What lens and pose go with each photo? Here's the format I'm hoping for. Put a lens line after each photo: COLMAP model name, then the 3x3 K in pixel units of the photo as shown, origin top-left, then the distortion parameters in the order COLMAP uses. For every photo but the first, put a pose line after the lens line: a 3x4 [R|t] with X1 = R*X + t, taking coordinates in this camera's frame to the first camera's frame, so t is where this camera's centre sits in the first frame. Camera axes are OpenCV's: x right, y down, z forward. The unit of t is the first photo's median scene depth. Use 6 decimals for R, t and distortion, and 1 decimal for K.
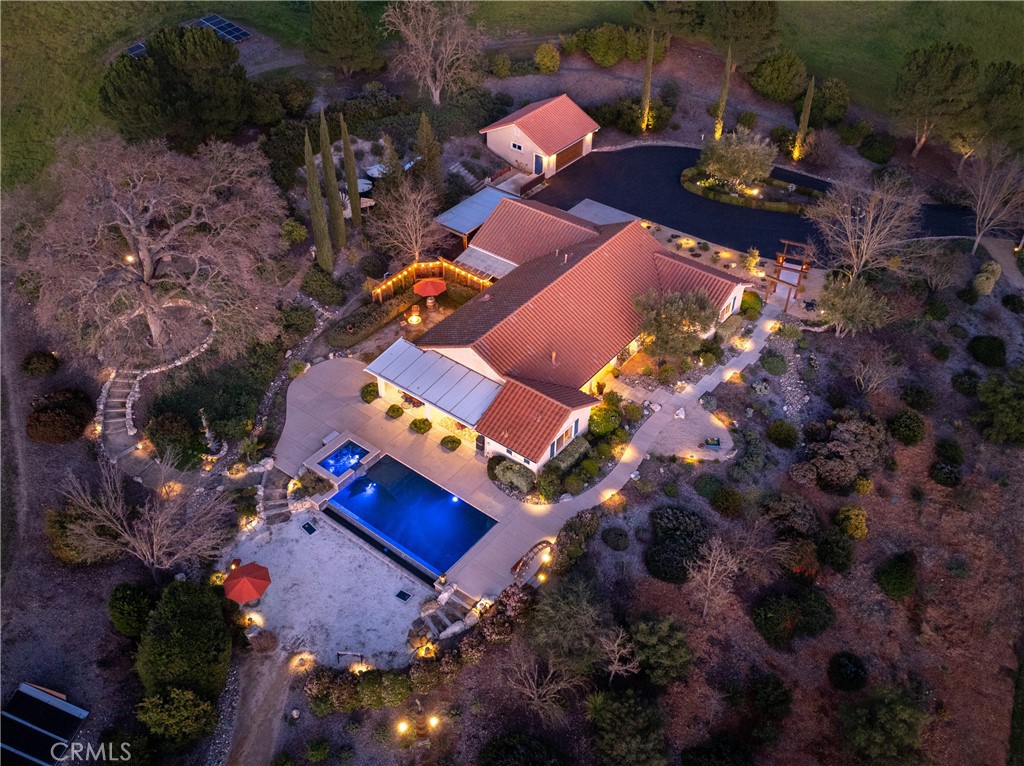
lens RADIAL K [[821.7, 0, 512.0], [0, 821.7, 383.0], [0, 0, 1]] dist [-0.022655, -0.004544]
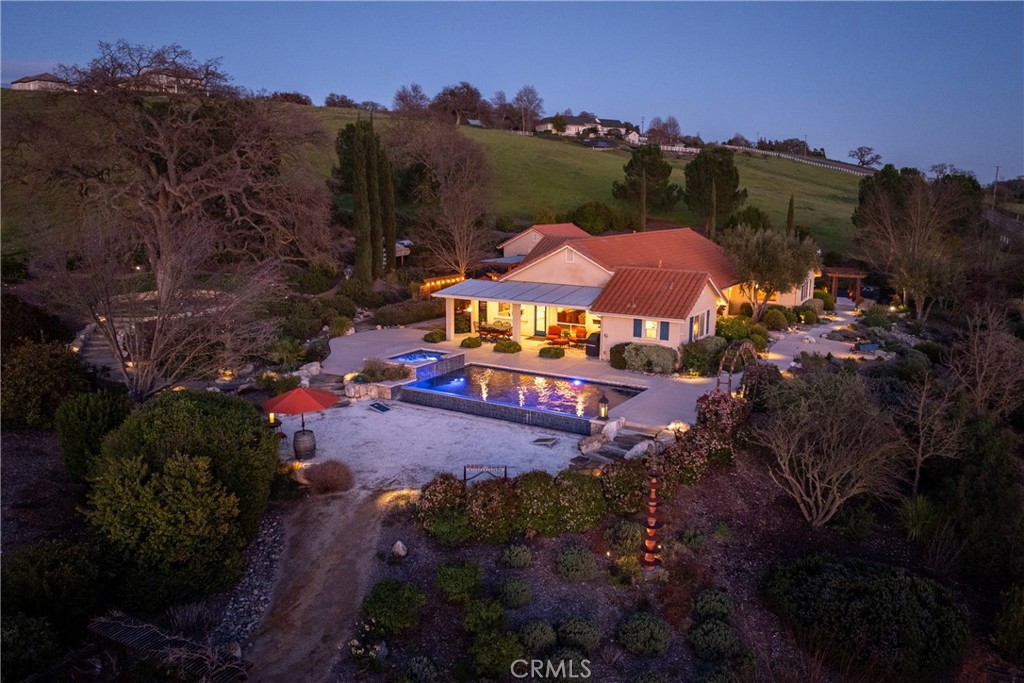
lens RADIAL K [[731.8, 0, 530.5], [0, 731.8, 342.3], [0, 0, 1]] dist [-0.023637, -0.000388]
pose [[0.992066, -0.028525, 0.122437, -0.202927], [0.085115, 0.869152, -0.487166, 0.451204], [-0.092520, 0.493722, 0.864684, 0.451756]]
